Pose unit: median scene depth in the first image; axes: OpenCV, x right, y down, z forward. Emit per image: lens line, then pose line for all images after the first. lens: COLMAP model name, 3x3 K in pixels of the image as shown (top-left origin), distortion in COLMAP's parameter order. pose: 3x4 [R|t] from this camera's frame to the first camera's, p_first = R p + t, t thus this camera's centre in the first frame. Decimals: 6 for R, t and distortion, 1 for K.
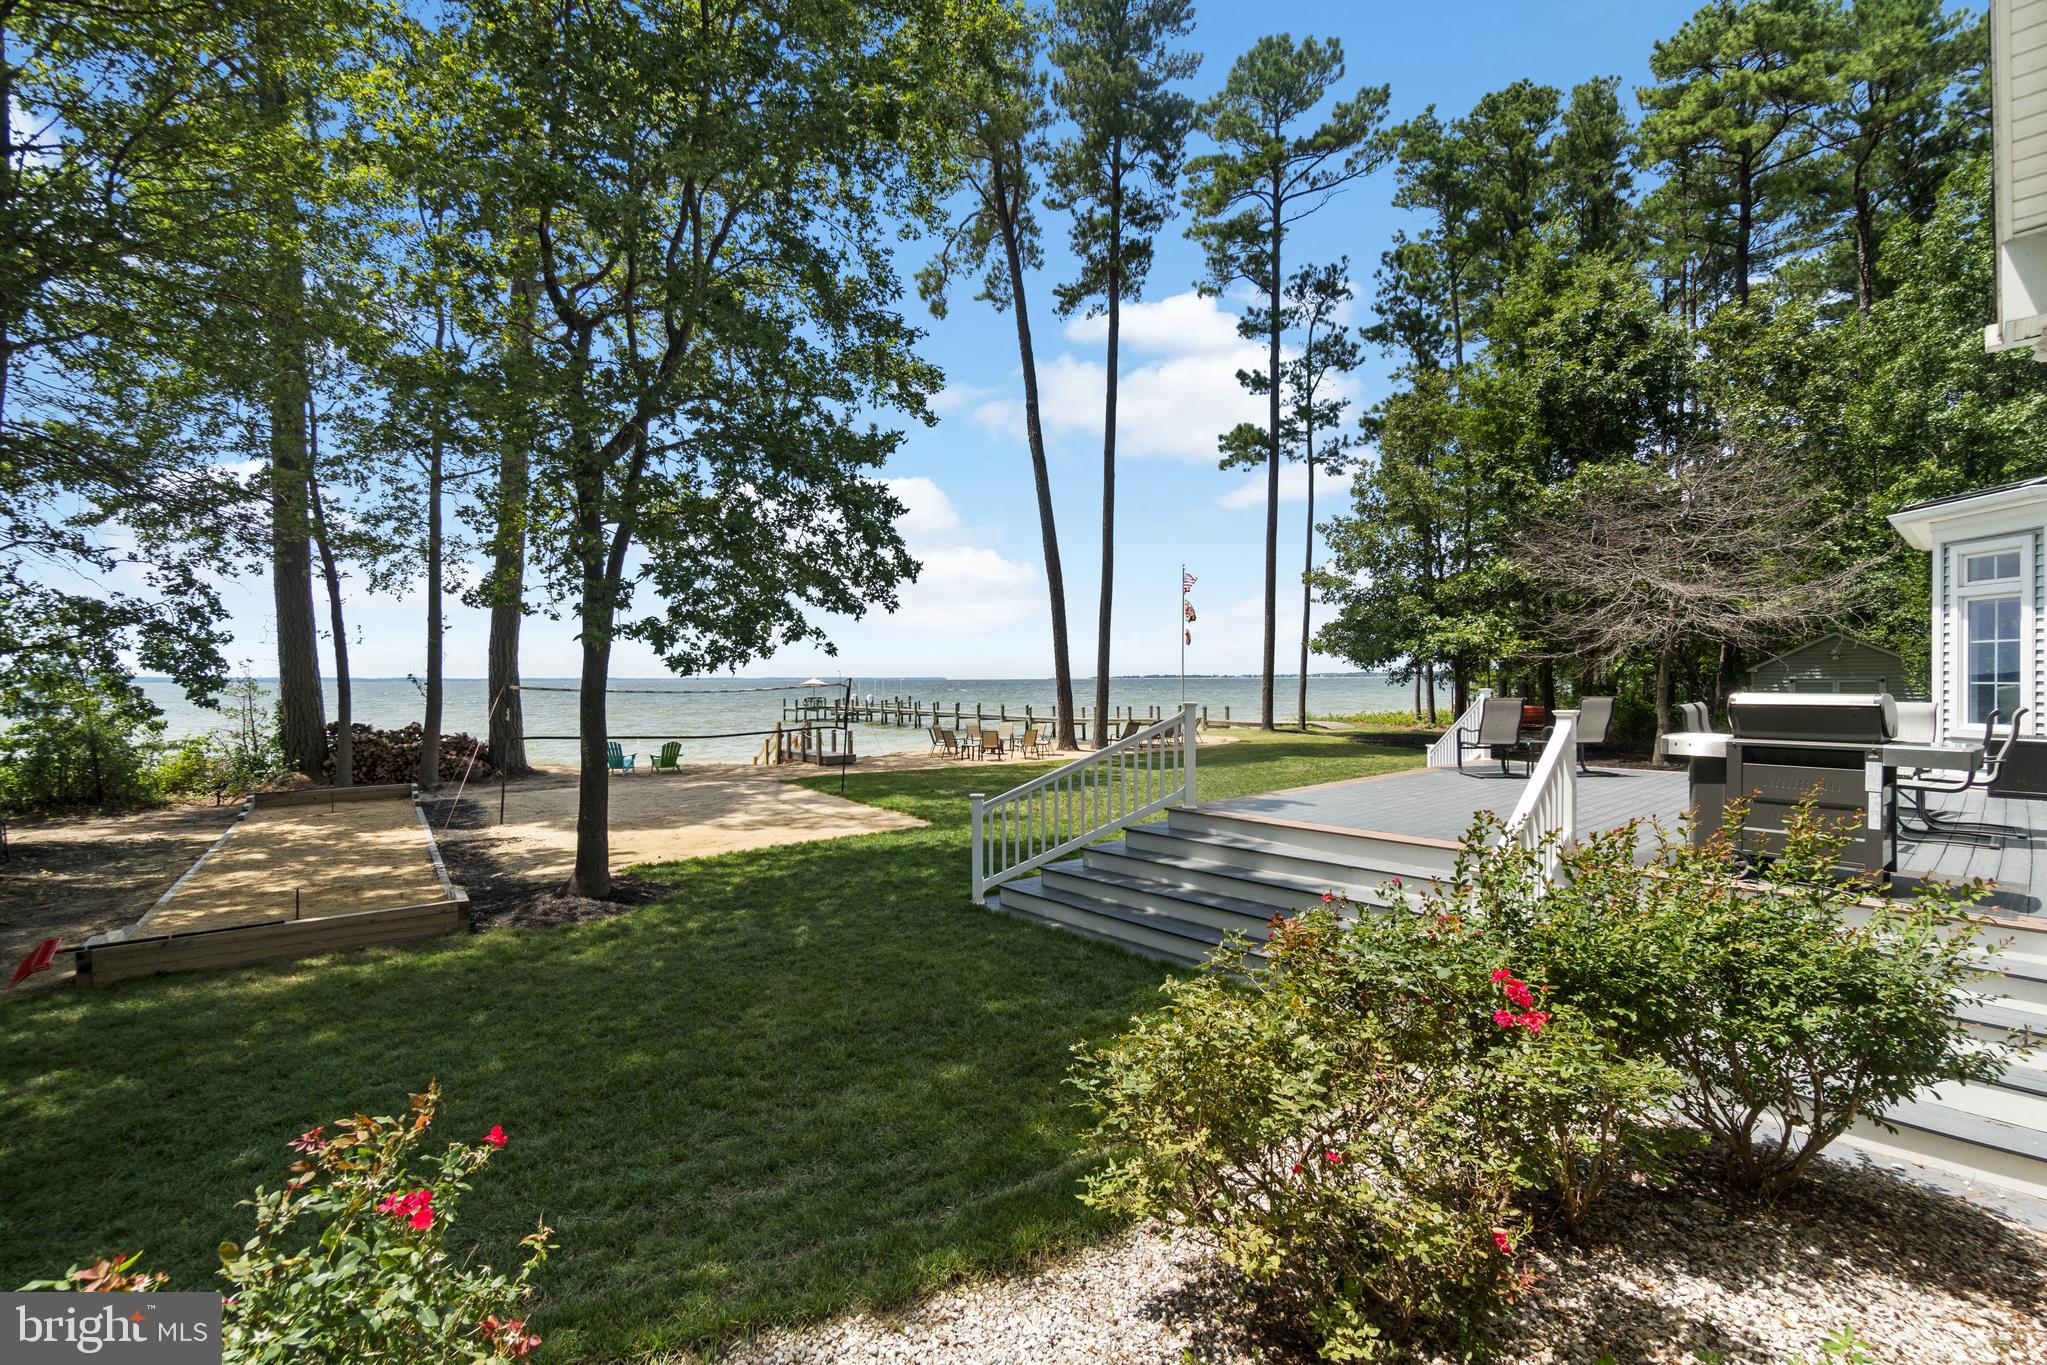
lens RADIAL K [[887.9, 0, 995.5], [0, 887.9, 682.8], [0, 0, 1]] dist [-0.001973, 0.000053]
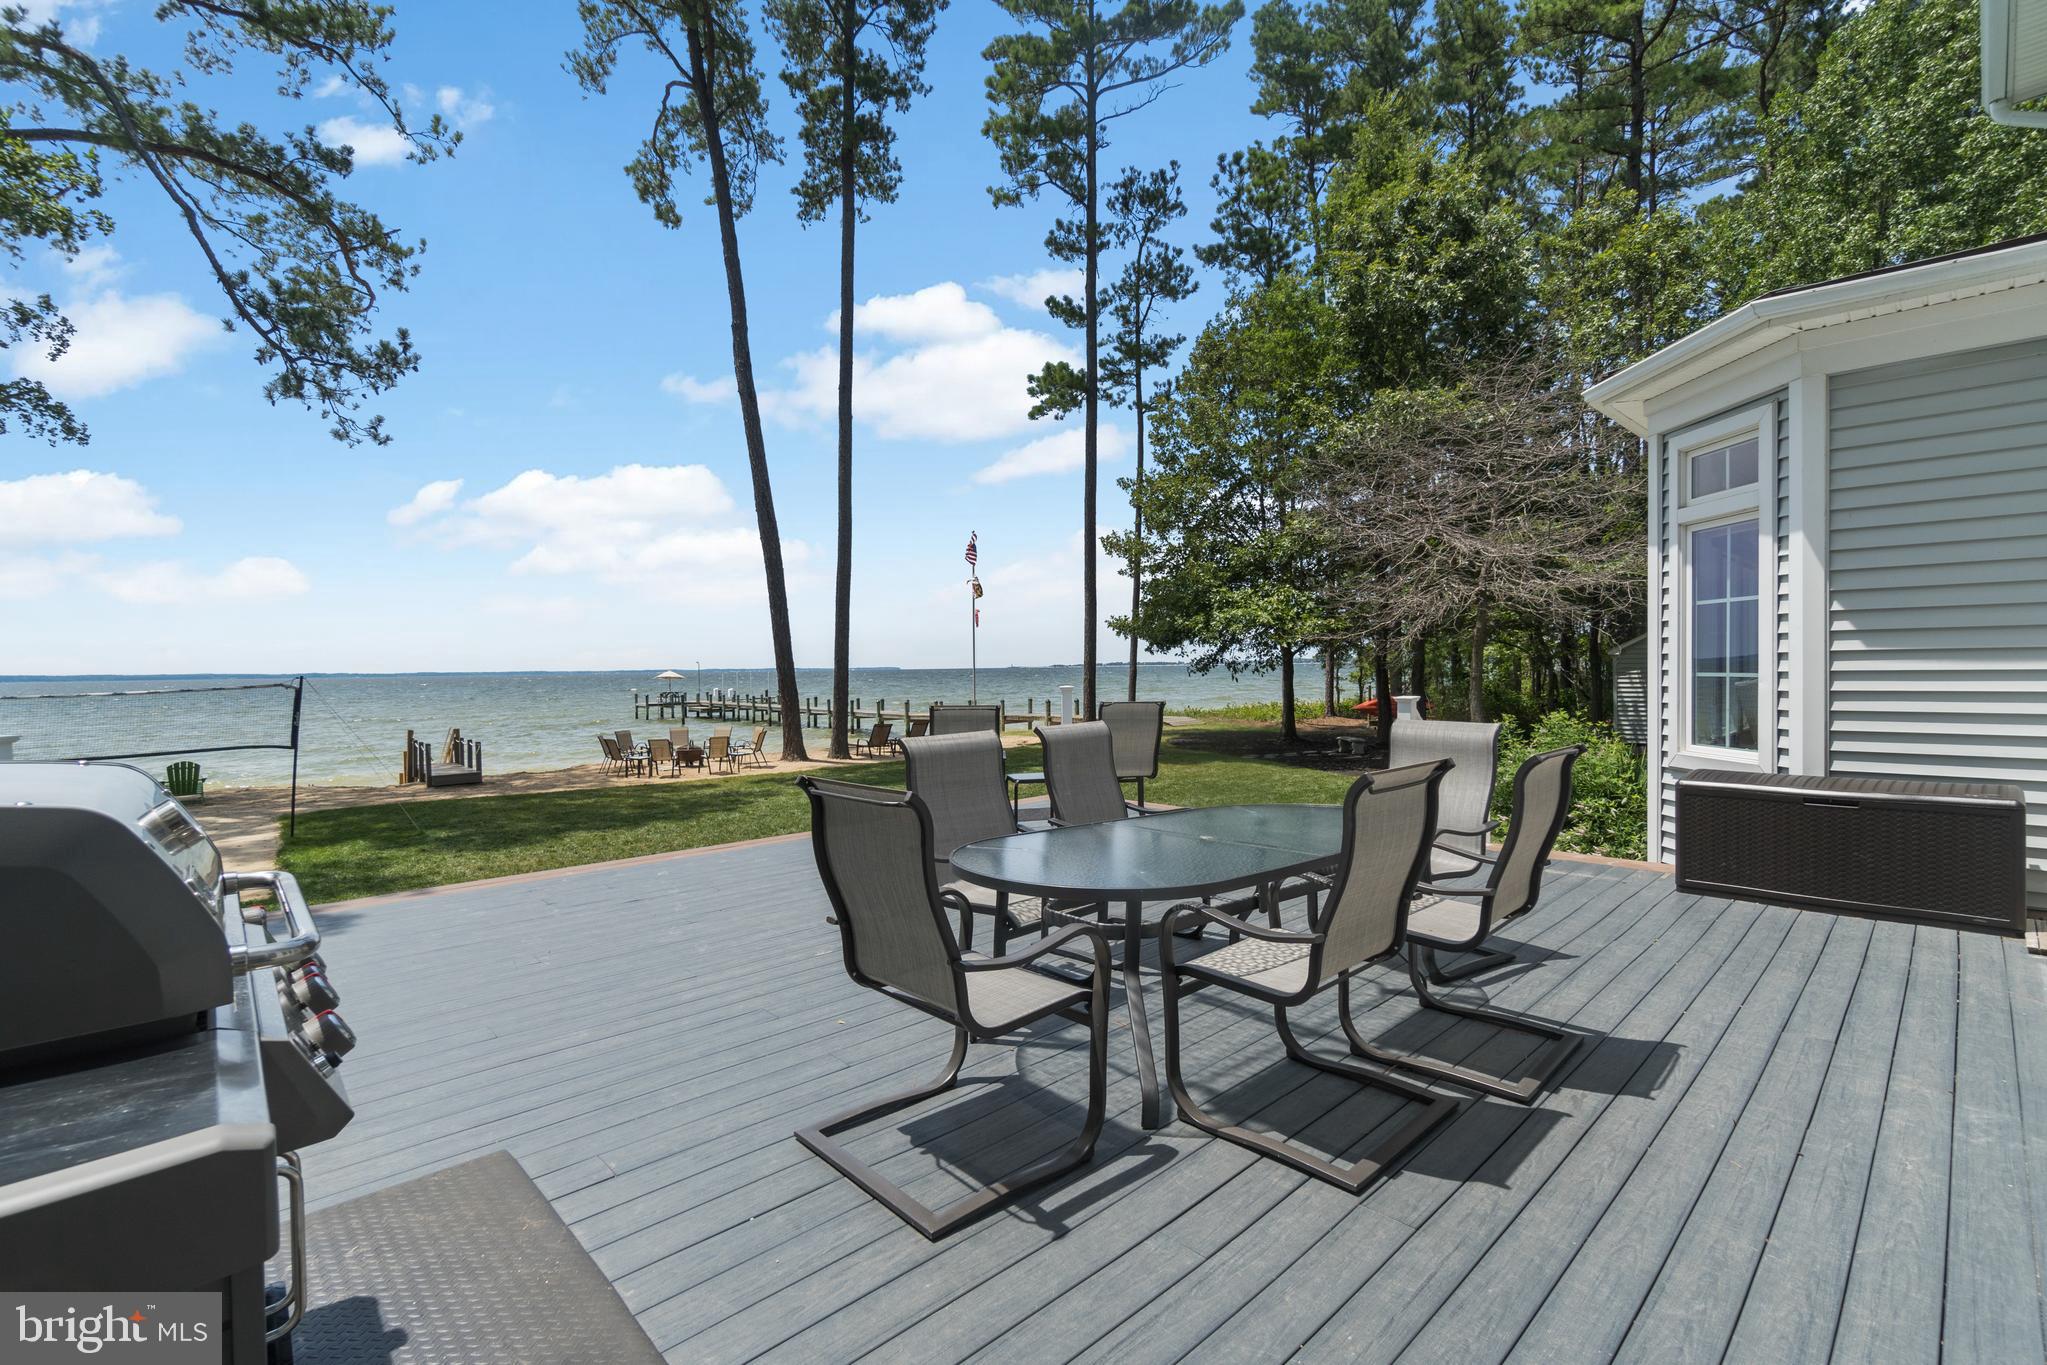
lens RADIAL K [[887.9, 0, 1055.3], [0, 887.9, 688.0], [0, 0, 1]] dist [-0.001973, 0.000053]
pose [[0.998958, -0.010825, 0.044344, 0.240489], [0.009959, 0.999756, 0.019704, -0.002554], [-0.044546, -0.019242, 0.998822, 0.162200]]
